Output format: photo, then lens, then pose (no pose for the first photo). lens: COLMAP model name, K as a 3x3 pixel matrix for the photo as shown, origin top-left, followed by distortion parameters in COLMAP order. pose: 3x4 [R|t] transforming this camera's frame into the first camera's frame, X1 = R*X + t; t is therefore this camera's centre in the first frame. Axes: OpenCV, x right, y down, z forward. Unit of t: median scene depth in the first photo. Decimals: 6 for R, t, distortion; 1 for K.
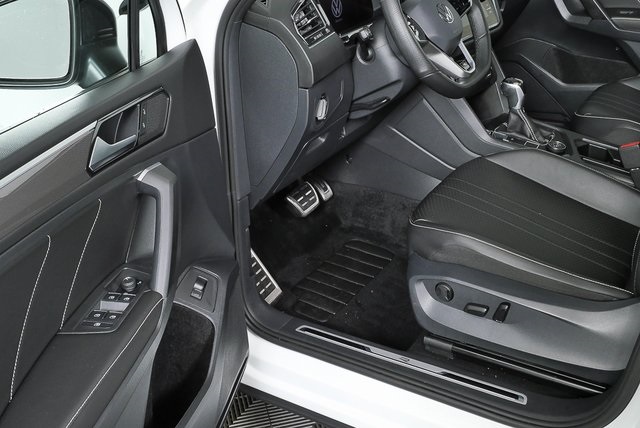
lens RADIAL K [[784.4, 0, 320.9], [0, 784.4, 214.9], [0, 0, 1]] dist [0.038248, 0.000000]
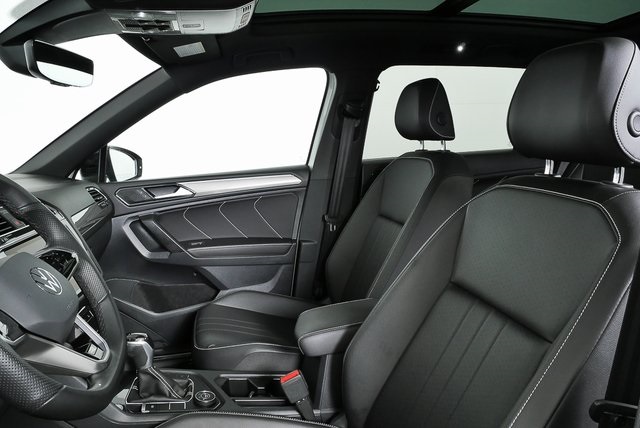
lens RADIAL K [[466.2, 0, 320.7], [0, 466.2, 214.2], [0, 0, 1]] dist [-0.043060, 0.012129]
pose [[0.709579, -0.097148, 0.697897, 0.049707], [0.307625, 0.933785, -0.182790, -0.134431], [-0.633928, 0.344395, 0.692479, 0.462452]]
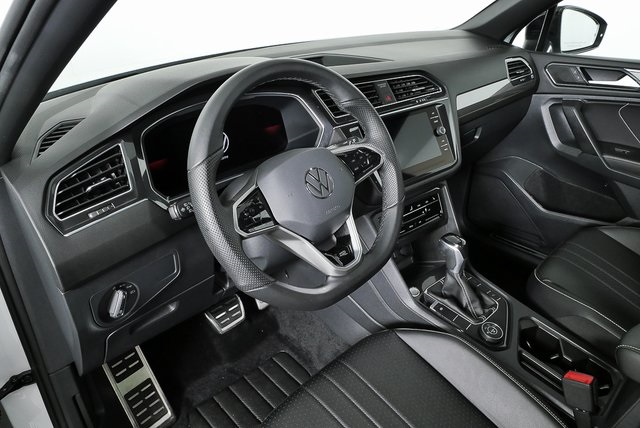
lens RADIAL K [[466.2, 0, 321.5], [0, 466.2, 214.0], [0, 0, 1]] dist [-0.043060, 0.012129]
pose [[0.968217, 0.147294, -0.202138, 0.193701], [-0.134890, 0.988101, 0.073900, -0.204592], [0.210618, -0.044285, 0.976565, 0.467472]]
